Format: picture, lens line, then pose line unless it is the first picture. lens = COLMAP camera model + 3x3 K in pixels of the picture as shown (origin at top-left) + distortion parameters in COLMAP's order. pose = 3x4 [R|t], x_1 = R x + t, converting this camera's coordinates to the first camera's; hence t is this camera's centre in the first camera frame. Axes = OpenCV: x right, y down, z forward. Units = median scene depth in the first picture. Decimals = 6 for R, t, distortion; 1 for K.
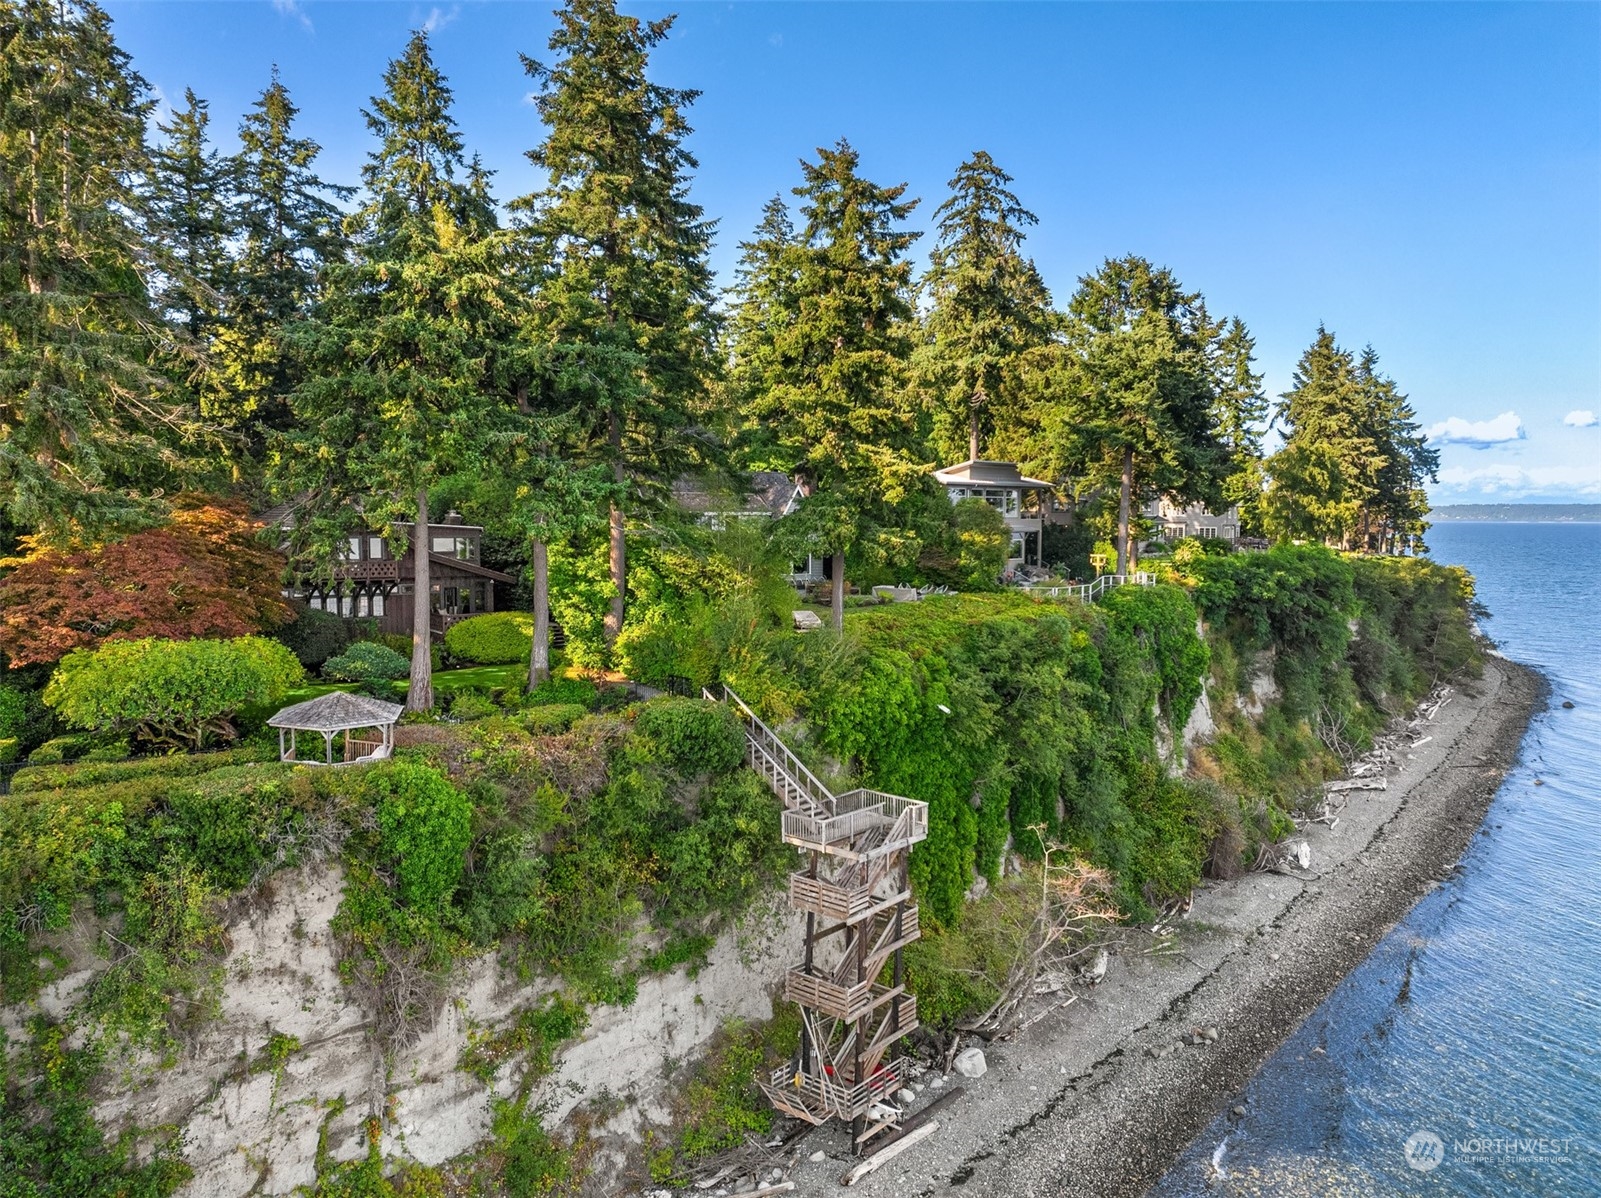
lens RADIAL K [[1141.5, 0, 801.0], [0, 1141.5, 602.2], [0, 0, 1]] dist [-0.018809, 0.004543]
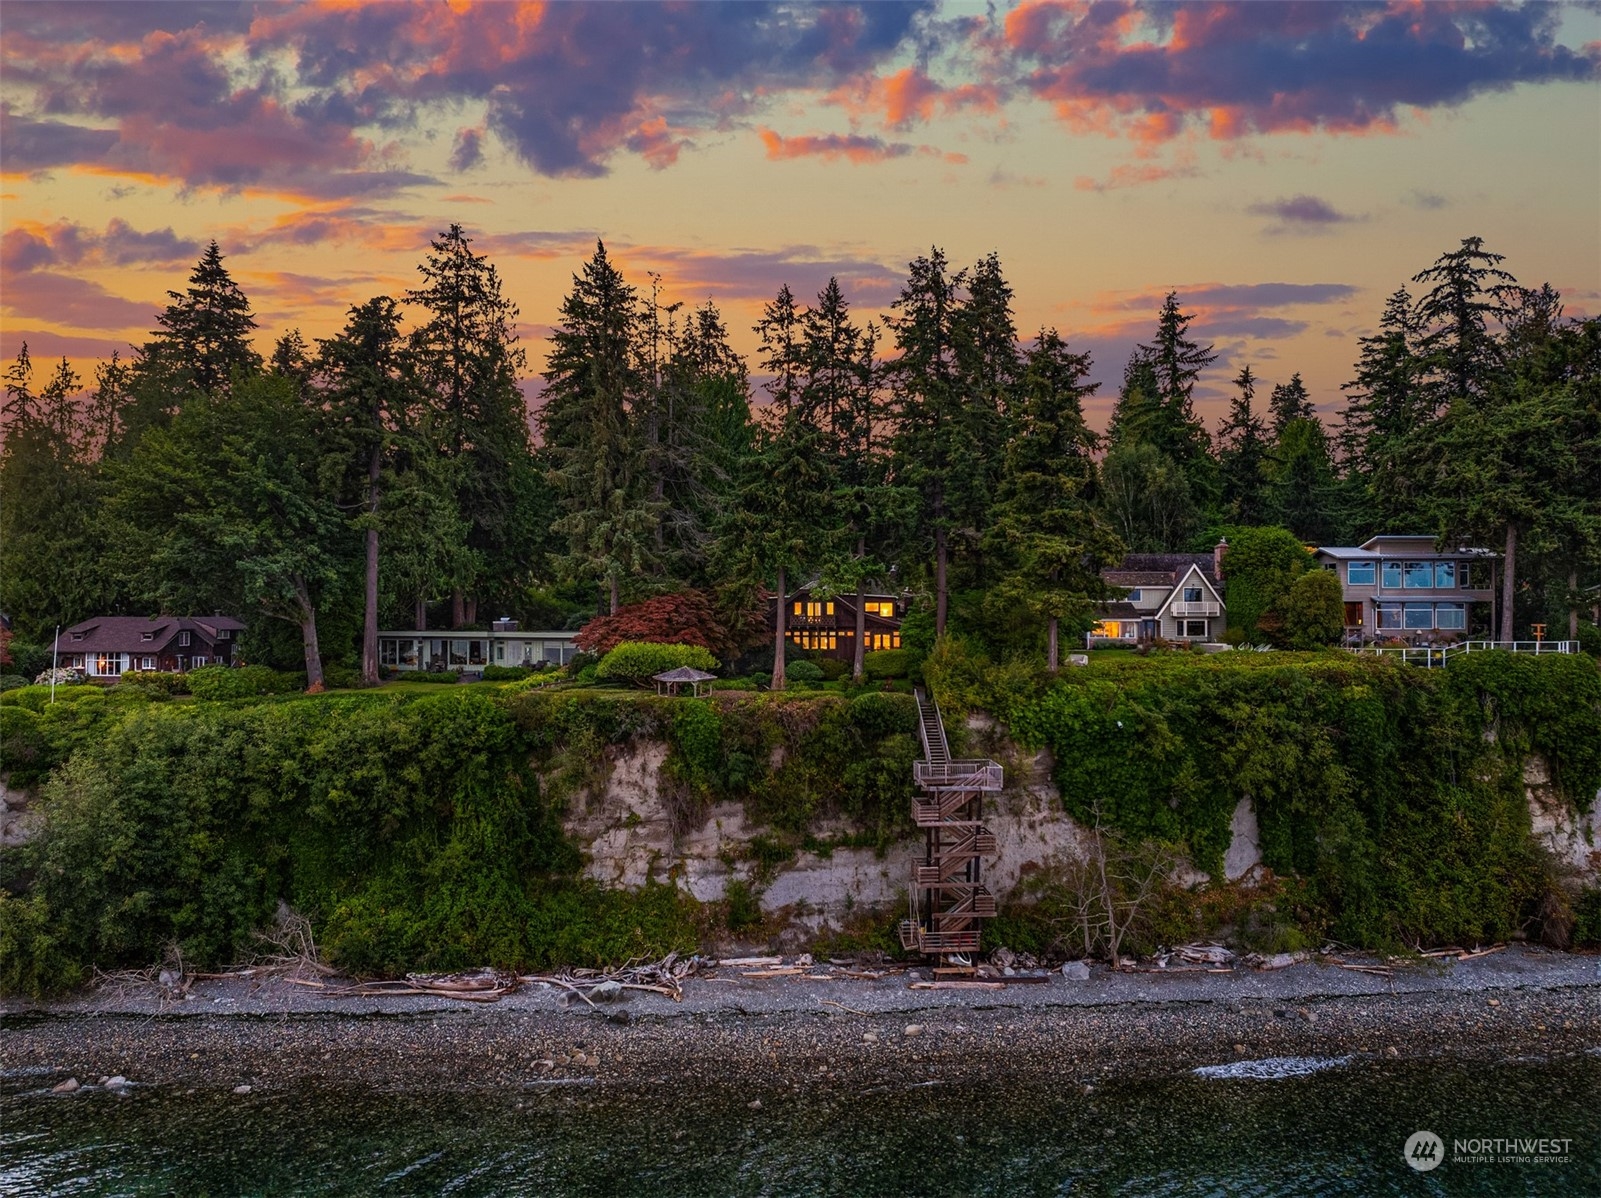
lens RADIAL K [[1141.5, 0, 804.0], [0, 1141.5, 599.5], [0, 0, 1]] dist [-0.018809, 0.004543]
pose [[0.705504, -0.011141, -0.708619, 1.069815], [-0.050720, 0.996519, -0.066164, 0.071549], [0.706889, 0.082619, 0.702483, -0.294640]]
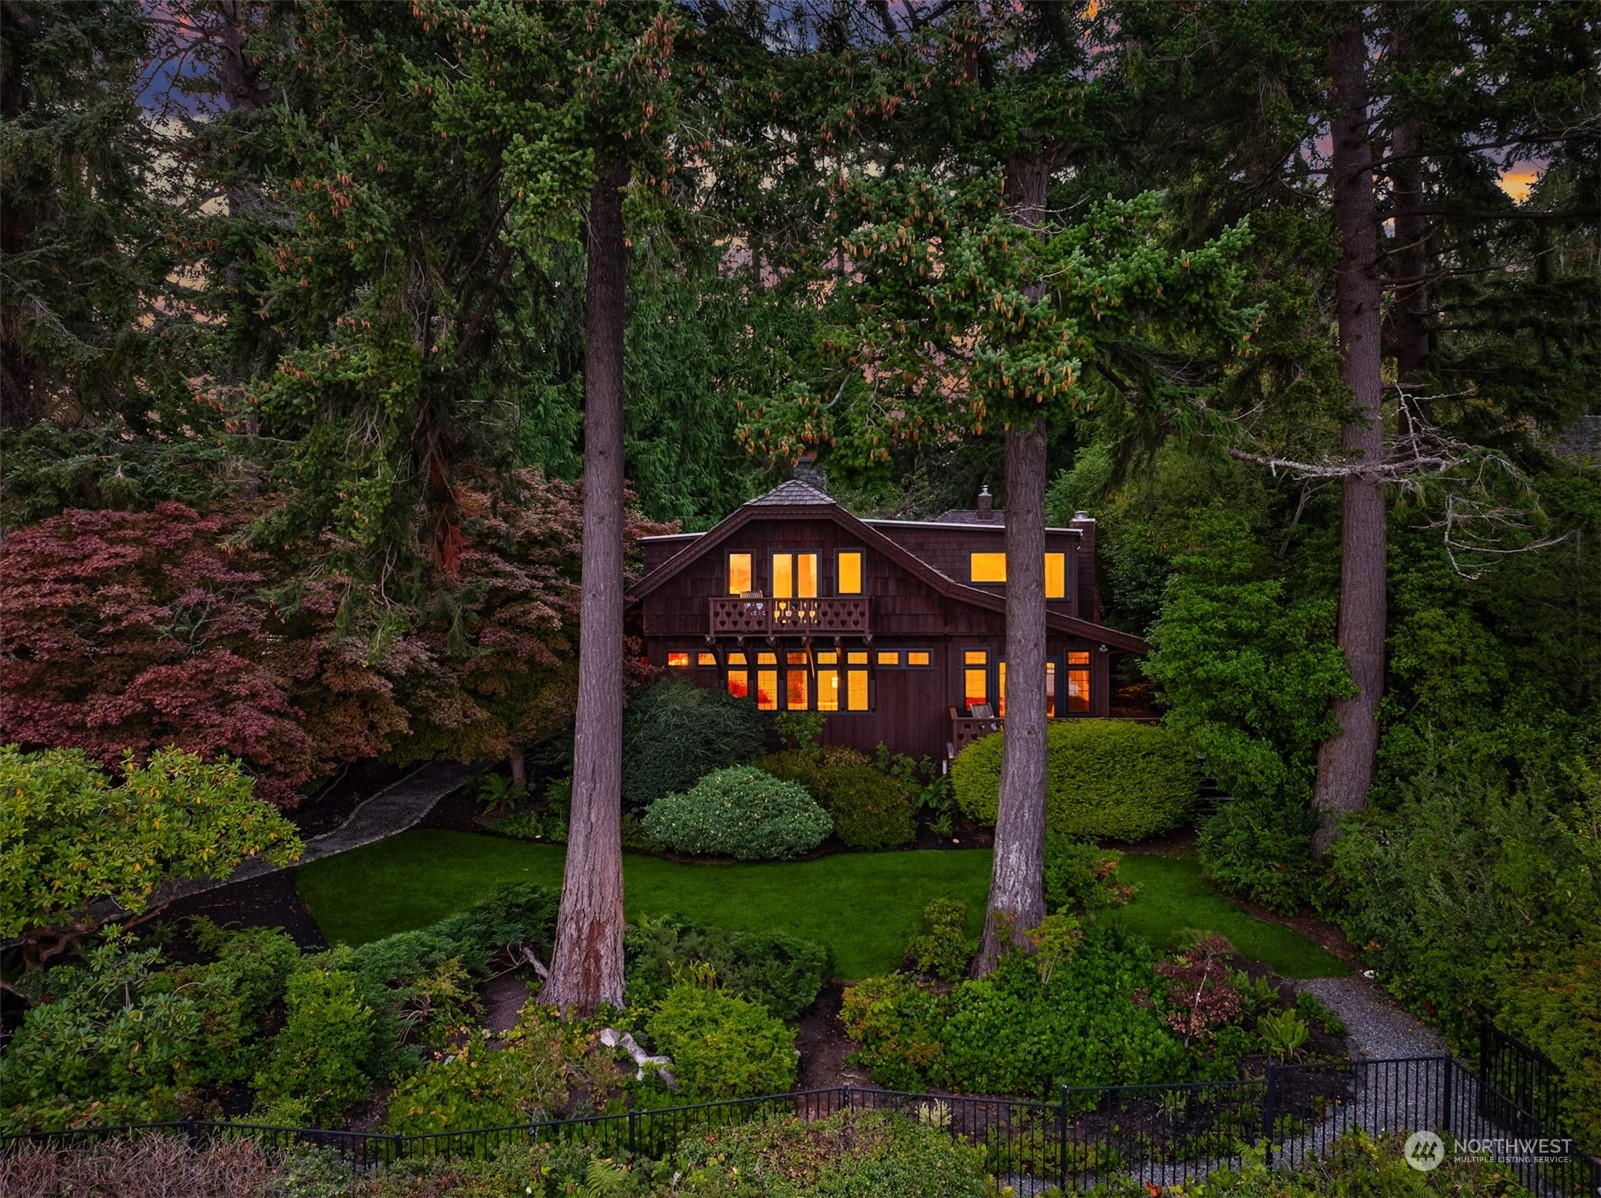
lens RADIAL K [[1141.5, 0, 804.2], [0, 1141.5, 600.1], [0, 0, 1]] dist [-0.018809, 0.004543]
pose [[0.706076, -0.004685, -0.708121, -0.049268], [-0.054713, 0.996628, -0.061149, -0.005589], [0.706020, 0.081919, 0.703438, 0.851956]]
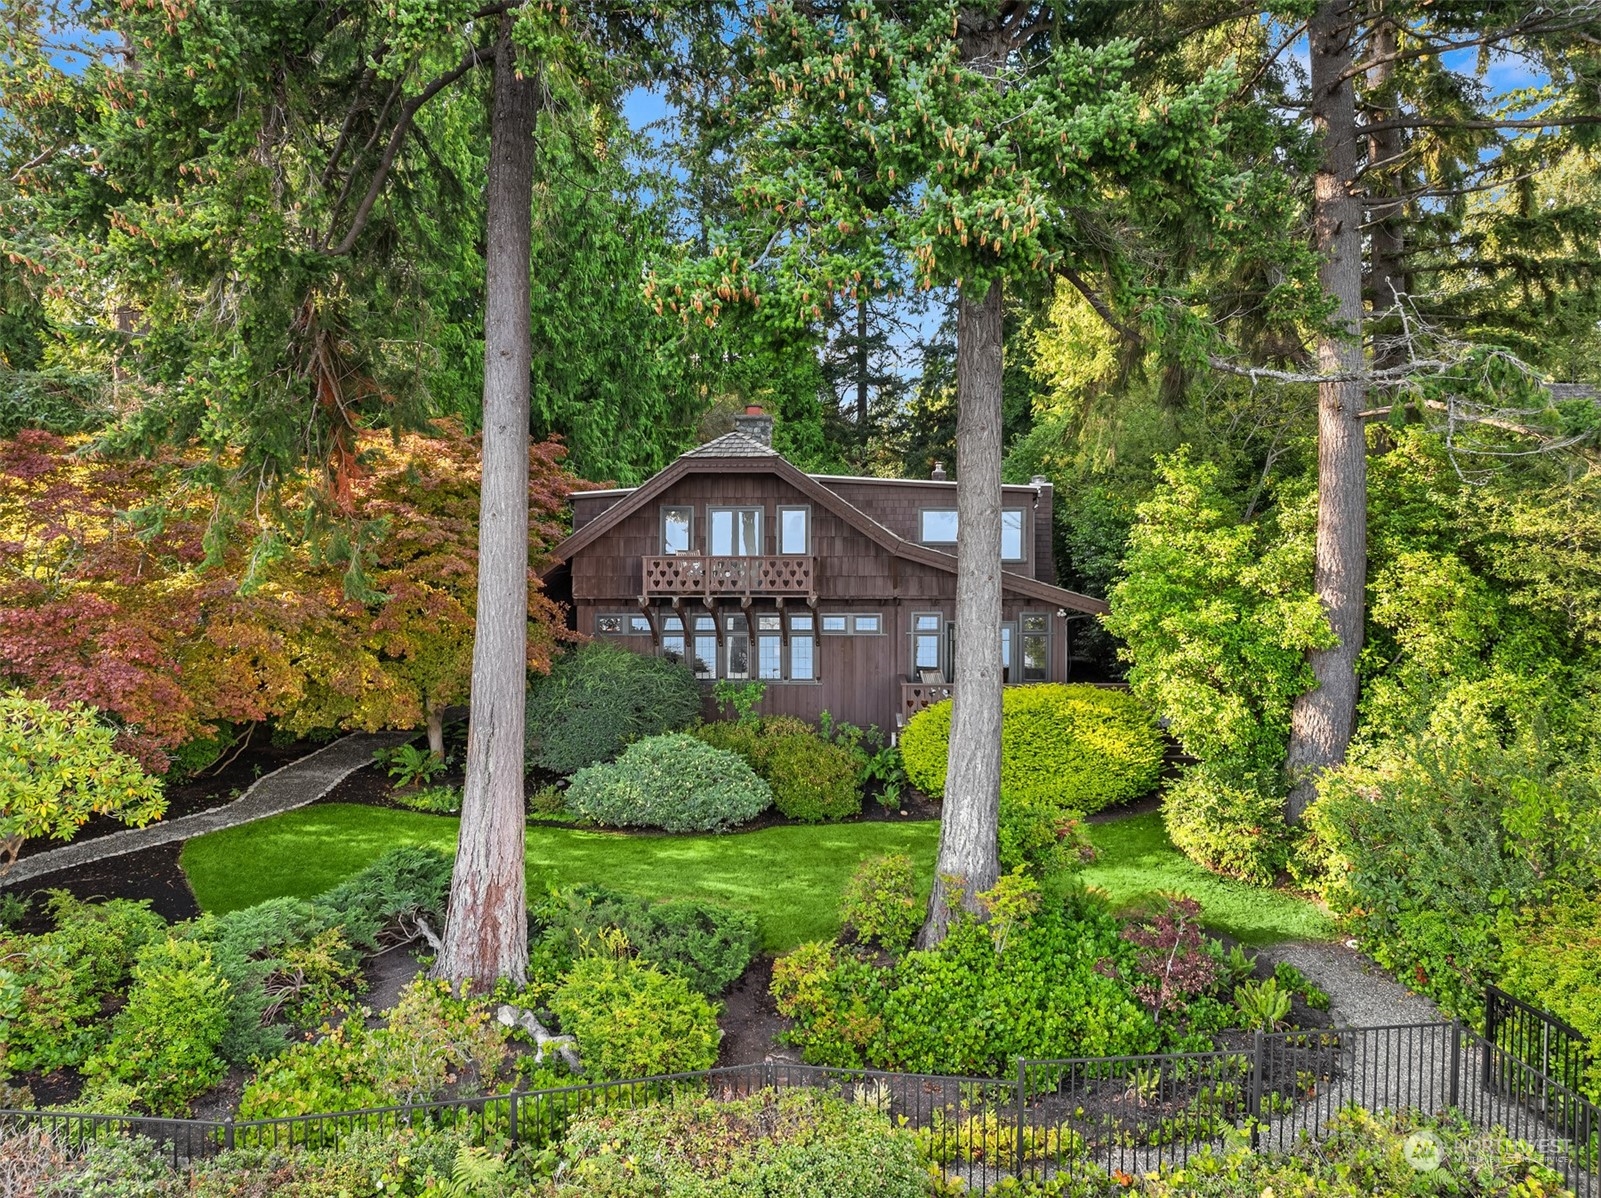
lens RADIAL K [[1141.5, 0, 801.1], [0, 1141.5, 601.2], [0, 0, 1]] dist [-0.018809, 0.004543]
pose [[0.731044, -0.003996, -0.682319, -0.072550], [-0.058250, 0.995967, -0.068243, 0.016113], [0.679840, 0.089634, 0.727862, 0.888764]]
